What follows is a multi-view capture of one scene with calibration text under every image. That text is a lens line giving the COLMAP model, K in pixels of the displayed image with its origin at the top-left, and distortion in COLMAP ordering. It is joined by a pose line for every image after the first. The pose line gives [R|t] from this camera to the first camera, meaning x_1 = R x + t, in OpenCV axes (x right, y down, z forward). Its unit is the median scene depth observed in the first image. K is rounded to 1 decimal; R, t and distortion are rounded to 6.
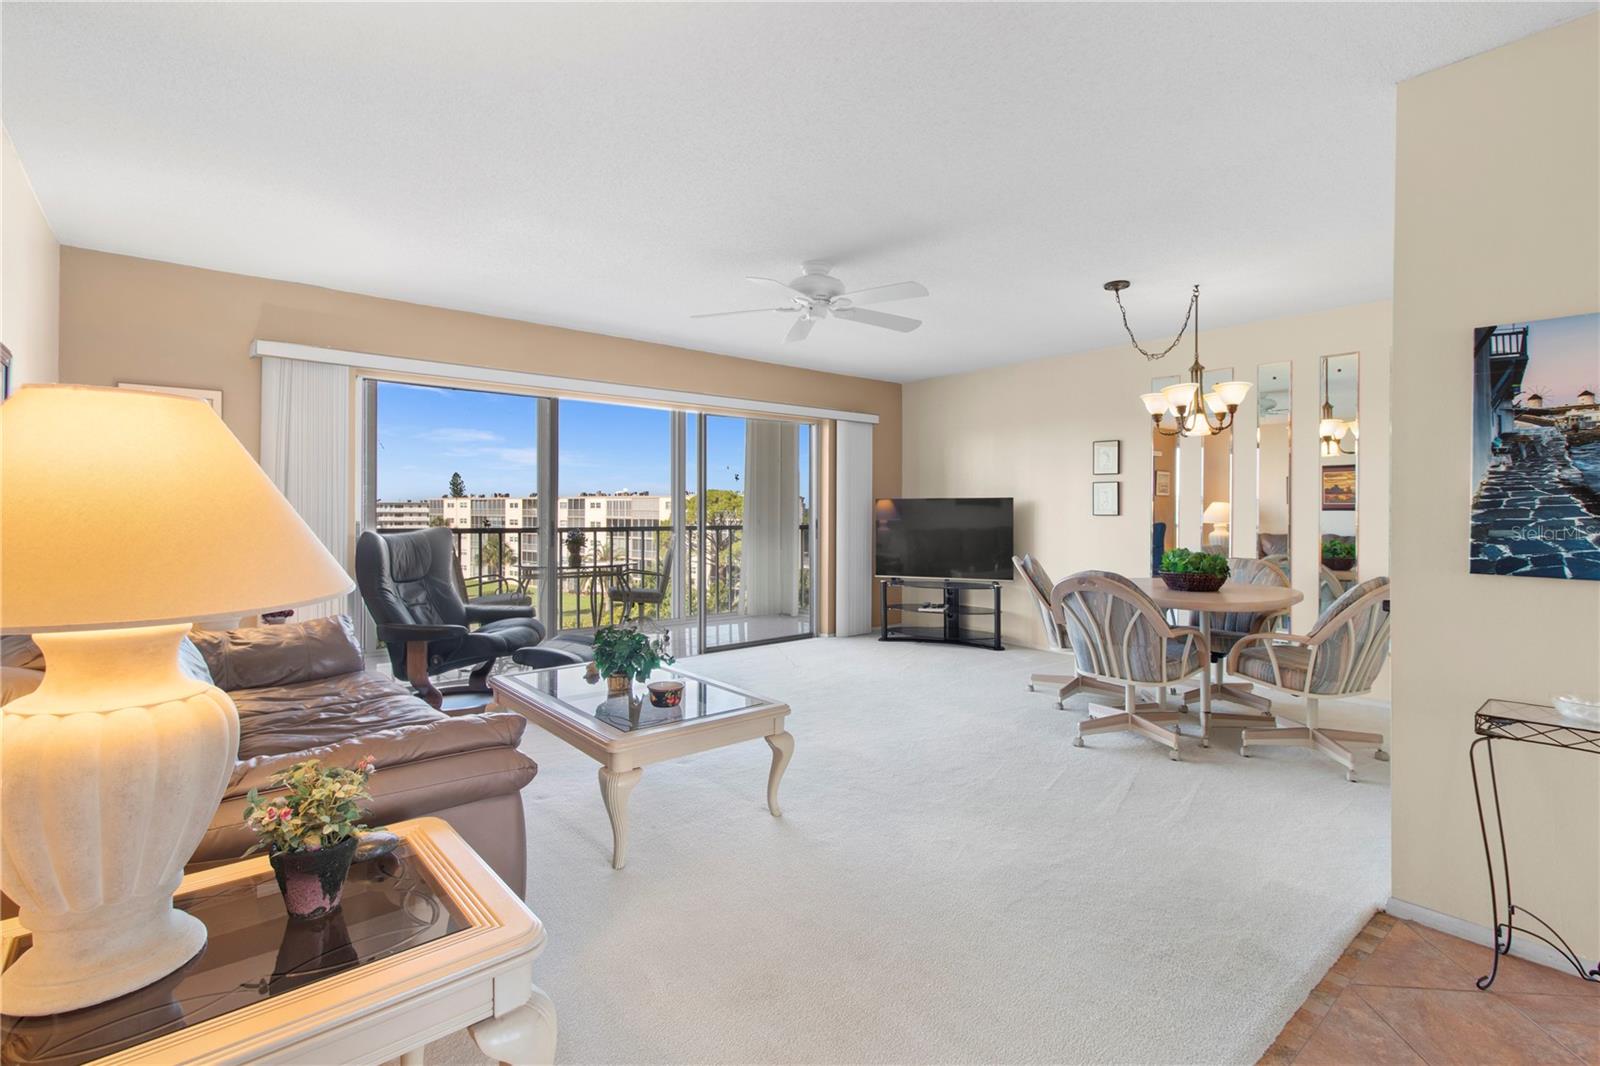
lens RADIAL K [[768.4, 0, 819.8], [0, 768.4, 510.7], [0, 0, 1]] dist [-0.001449, -0.000457]
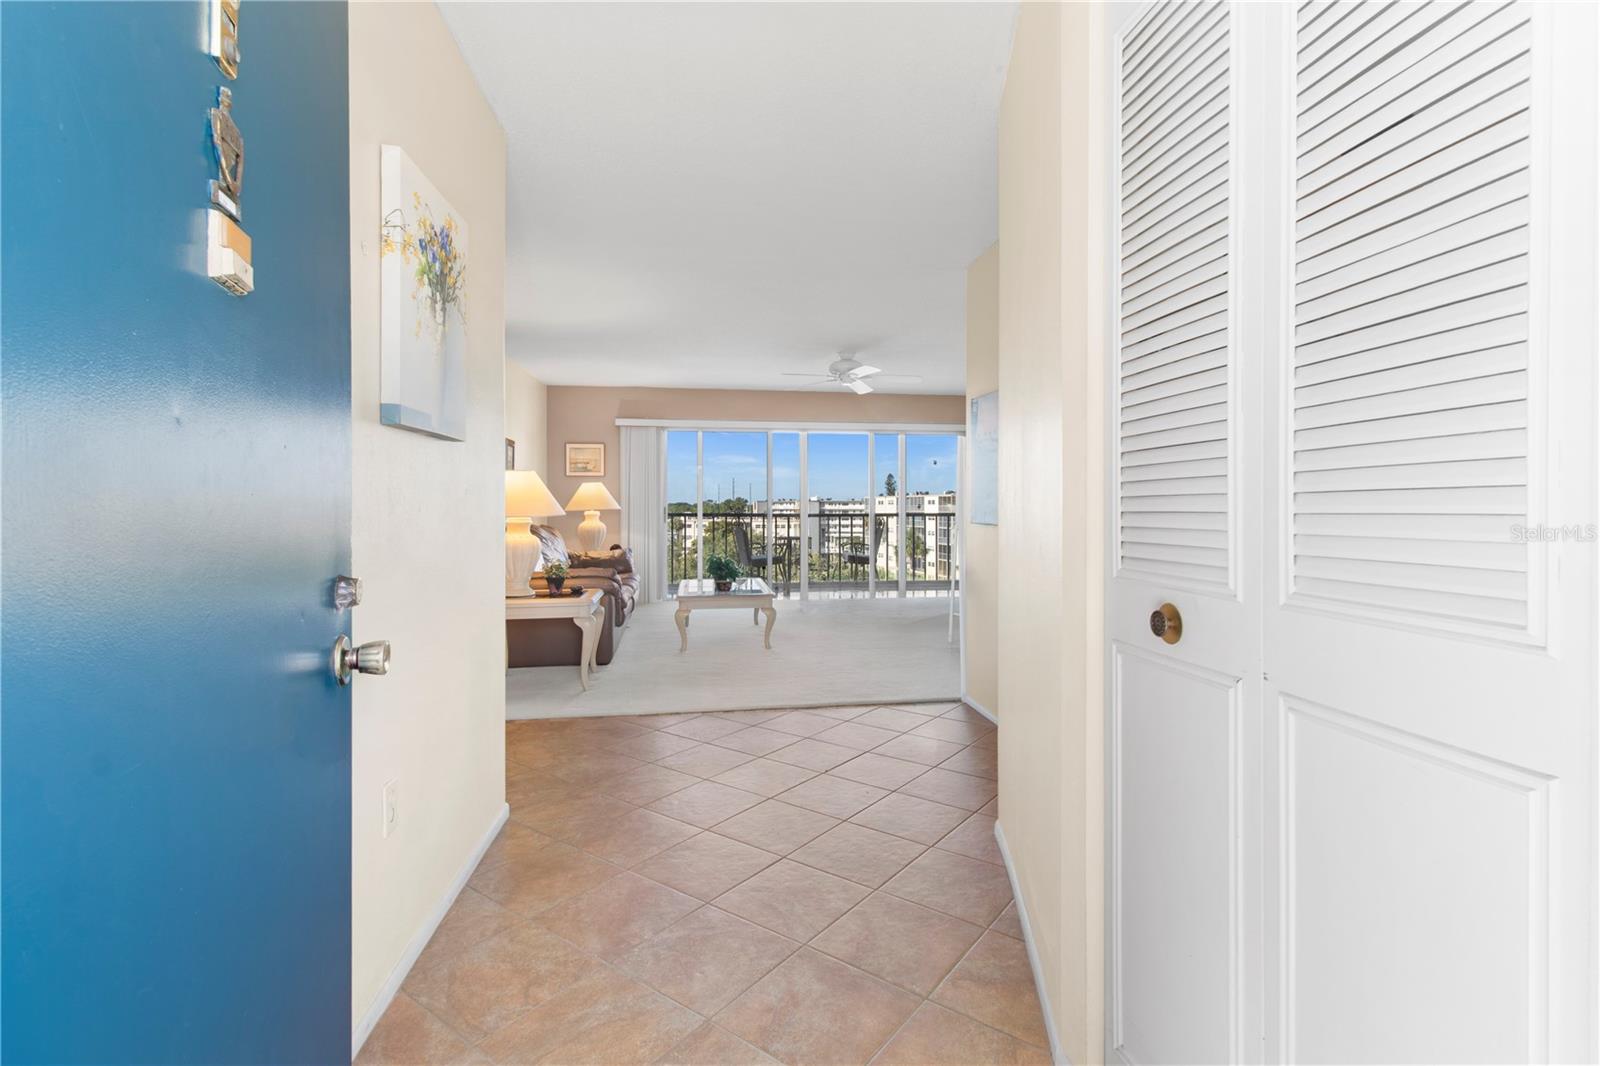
lens RADIAL K [[768.4, 0, 822.4], [0, 768.4, 524.7], [0, 0, 1]] dist [-0.001449, -0.000457]
pose [[0.851226, 0.006615, -0.524758, 0.765606], [0.005290, 0.999762, 0.021183, 0.020545], [0.524773, -0.020808, 0.850988, -0.436981]]
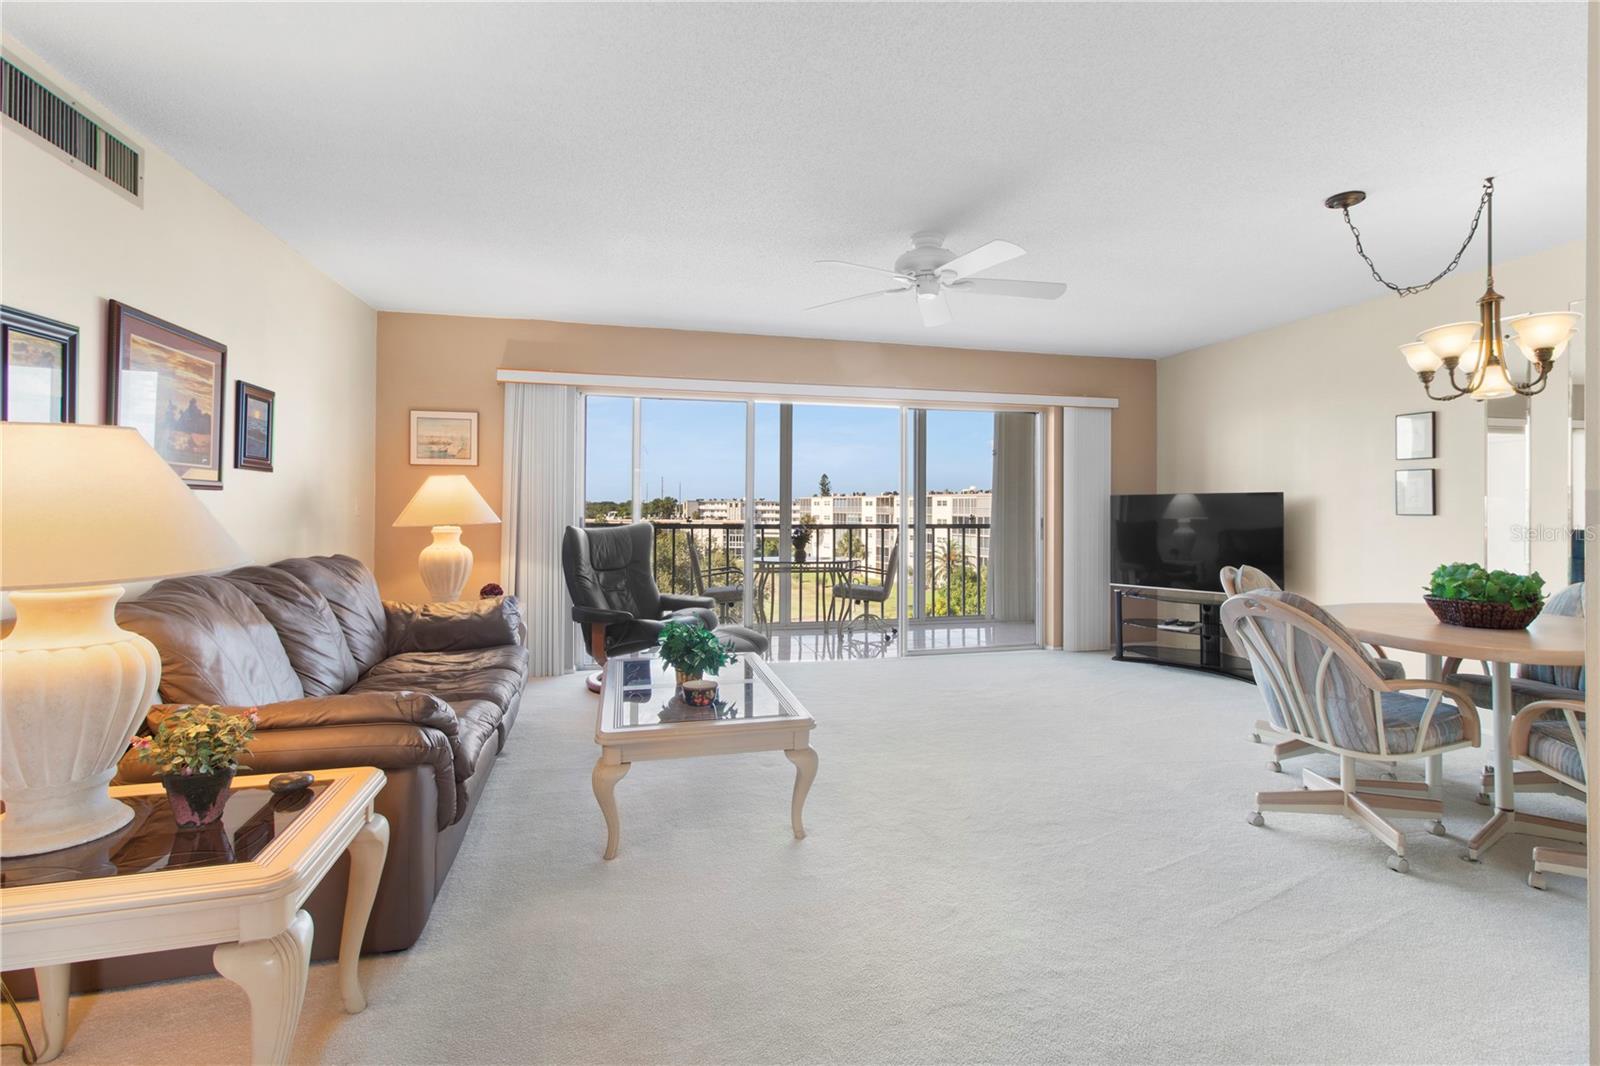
lens RADIAL K [[768.4, 0, 812.9], [0, 768.4, 501.5], [0, 0, 1]] dist [-0.001449, -0.000457]
pose [[0.891799, -0.003203, -0.452421, 0.256652], [-0.000847, 0.999961, -0.008751, -0.000070], [0.452432, 0.008187, 0.891761, 0.120582]]
